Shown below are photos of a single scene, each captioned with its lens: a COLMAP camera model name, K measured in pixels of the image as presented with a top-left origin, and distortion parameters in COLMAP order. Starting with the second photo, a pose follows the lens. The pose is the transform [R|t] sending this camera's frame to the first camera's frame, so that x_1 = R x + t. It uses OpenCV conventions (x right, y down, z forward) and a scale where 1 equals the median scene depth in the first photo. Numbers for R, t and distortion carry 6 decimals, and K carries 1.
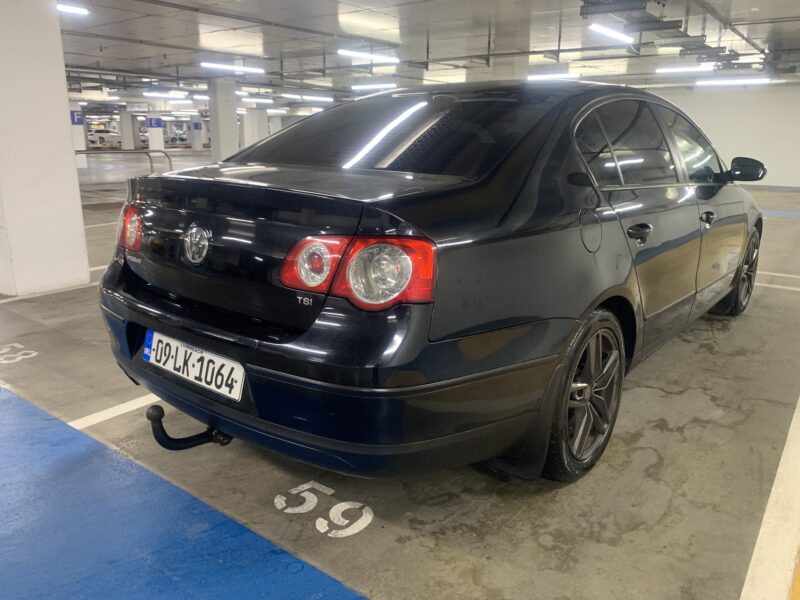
lens RADIAL K [[675.9, 0, 400.0], [0, 675.9, 300.0], [0, 0, 1]] dist [0.049498, -0.004020]
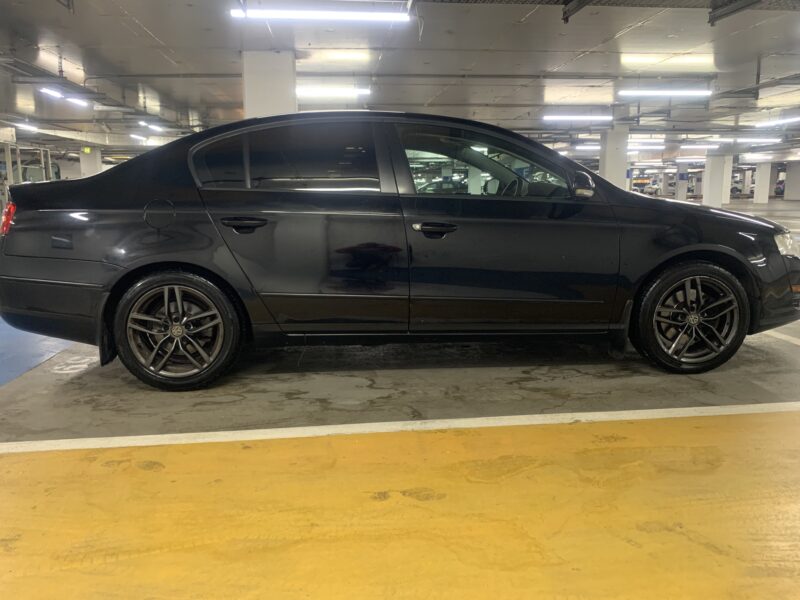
lens RADIAL K [[675.9, 0, 400.0], [0, 675.9, 300.0], [0, 0, 1]] dist [0.049498, -0.004020]
pose [[0.612936, 0.112175, -0.782129, 1.394359], [-0.175560, 0.984462, 0.003611, -0.012268], [0.770382, 0.135098, 0.623106, 0.388739]]
